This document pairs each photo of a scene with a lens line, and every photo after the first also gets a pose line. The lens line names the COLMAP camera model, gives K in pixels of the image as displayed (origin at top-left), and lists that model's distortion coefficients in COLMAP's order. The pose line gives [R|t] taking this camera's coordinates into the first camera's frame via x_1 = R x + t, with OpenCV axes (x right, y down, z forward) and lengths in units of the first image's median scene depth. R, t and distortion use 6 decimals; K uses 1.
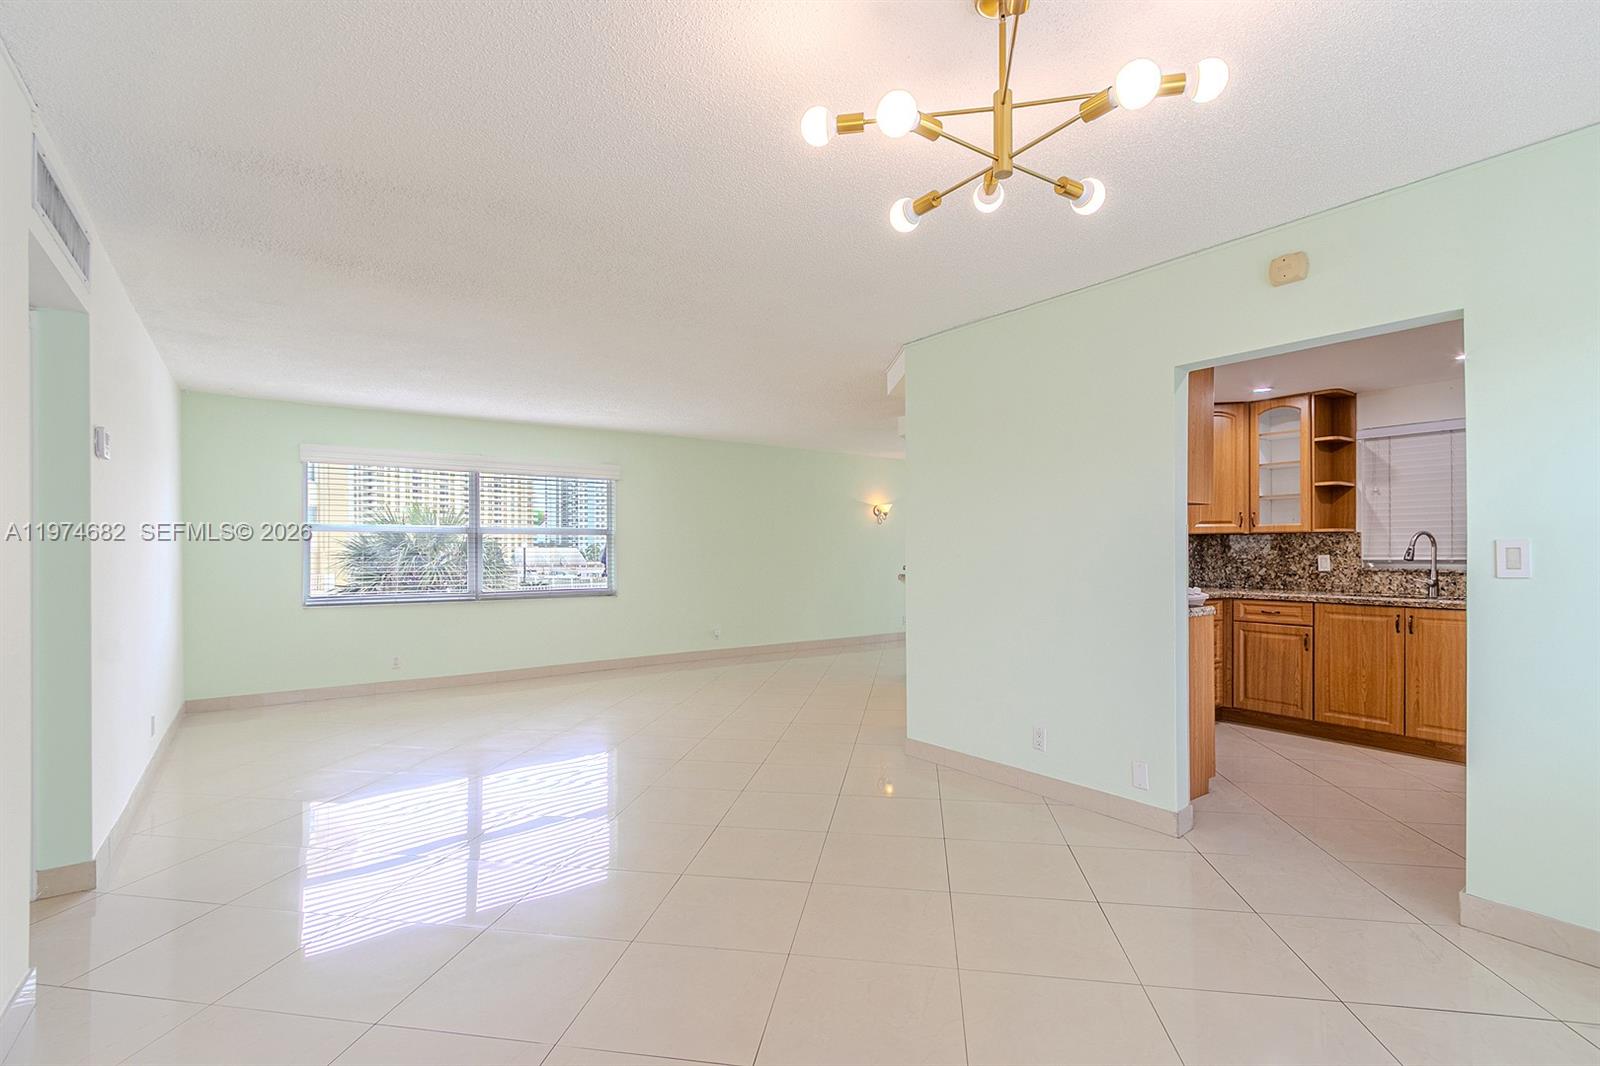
lens RADIAL K [[733.4, 0, 785.8], [0, 733.4, 551.6], [0, 0, 1]] dist [0.005493, -0.002564]
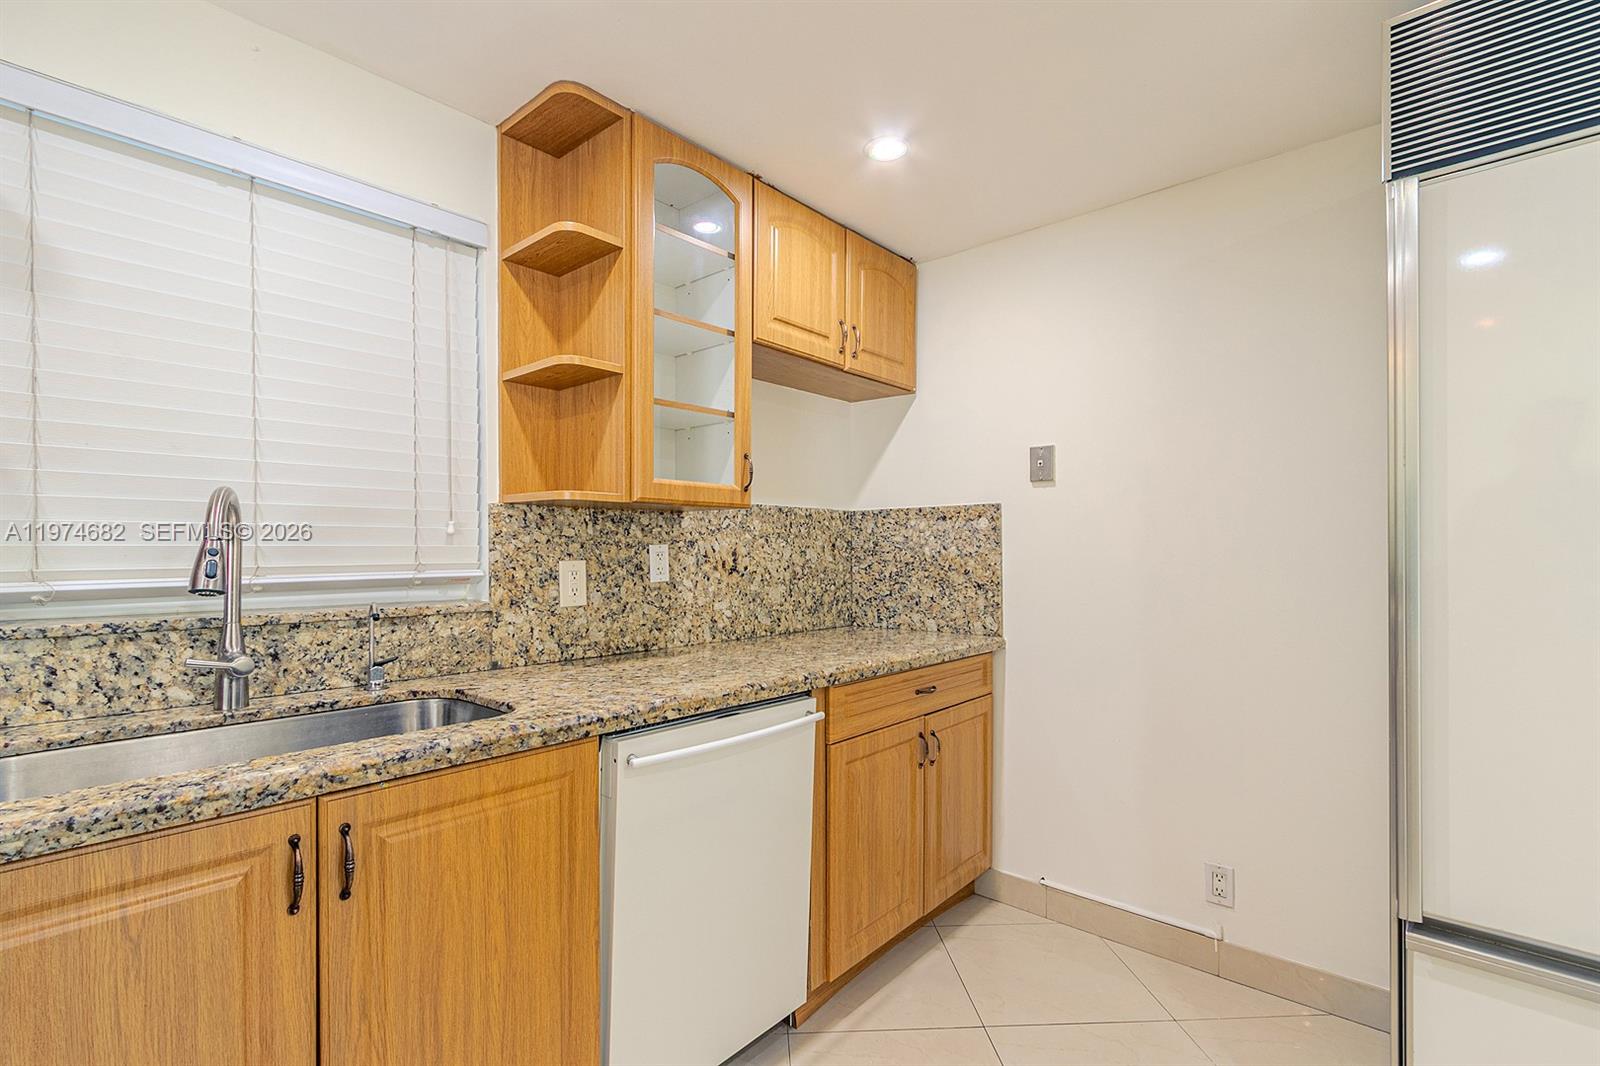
lens RADIAL K [[733.4, 0, 786.0], [0, 733.4, 554.9], [0, 0, 1]] dist [0.005493, -0.002564]
pose [[-0.218828, -0.004463, 0.975753, 0.507113], [0.002610, 0.999983, 0.005159, -0.002306], [-0.975760, 0.003675, -0.218813, 0.793195]]
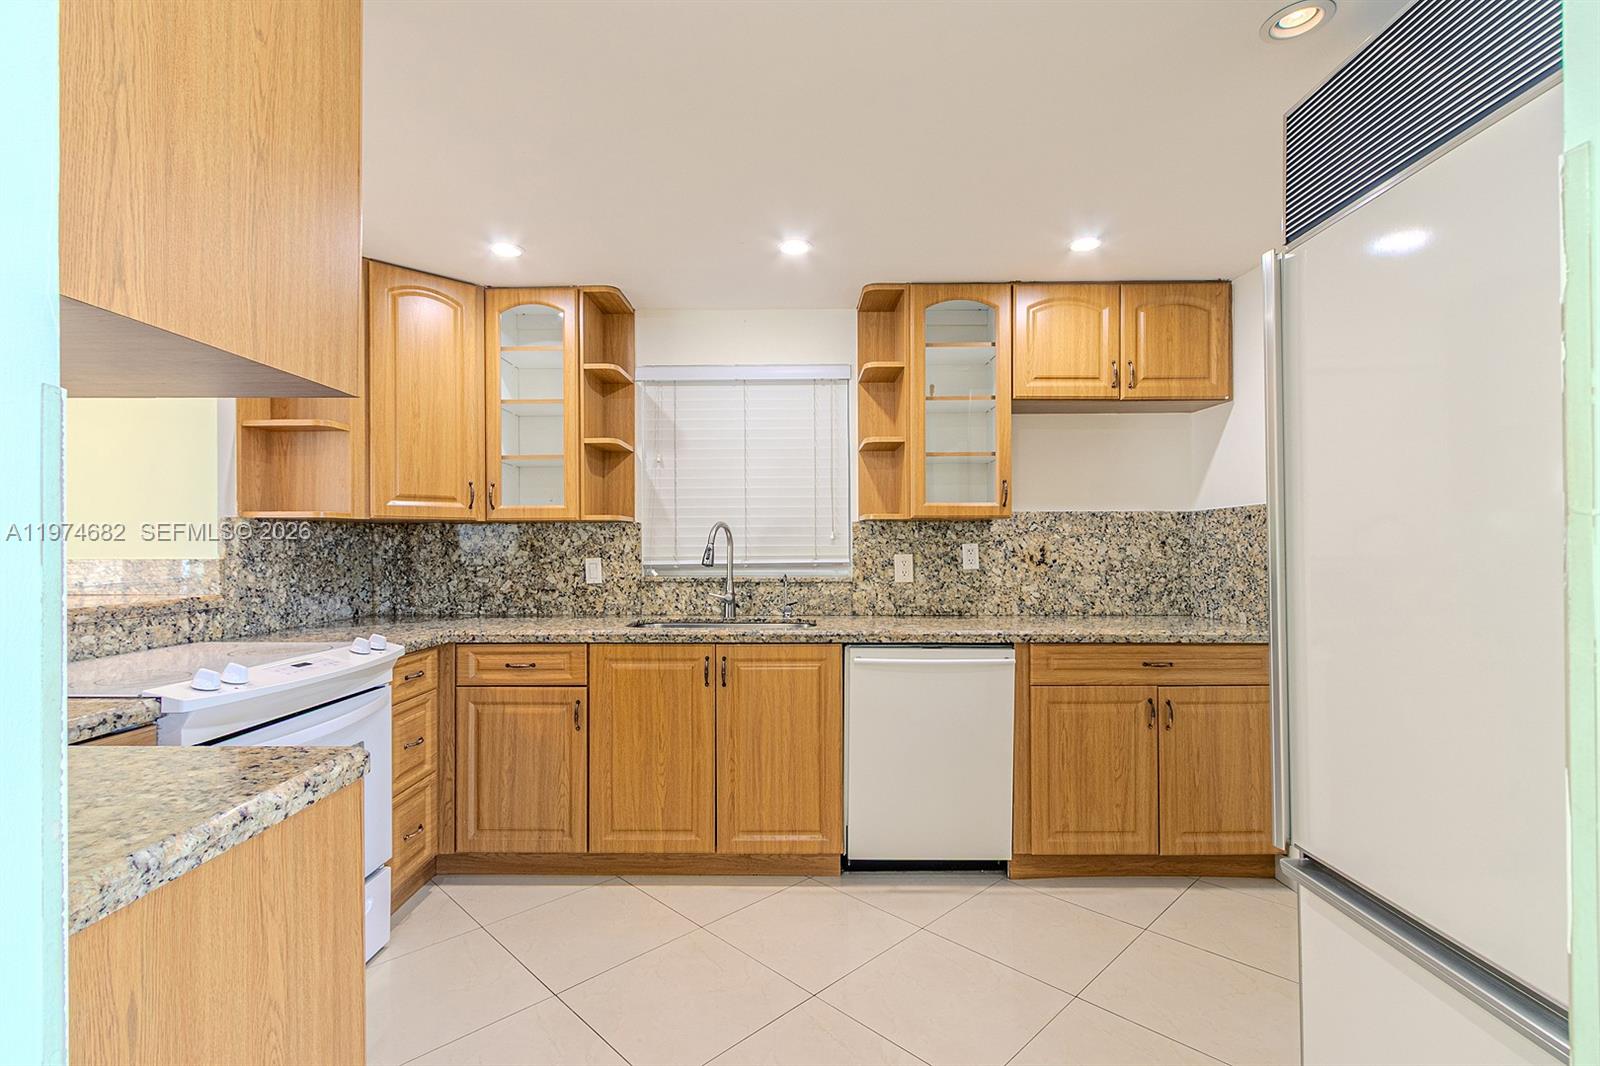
lens RADIAL K [[733.4, 0, 786.1], [0, 733.4, 545.2], [0, 0, 1]] dist [0.005493, -0.002564]
pose [[0.587137, 0.001485, 0.809486, 0.334643], [0.003879, 0.999982, -0.004648, -0.002743], [-0.809478, 0.005869, 0.587120, 0.520099]]
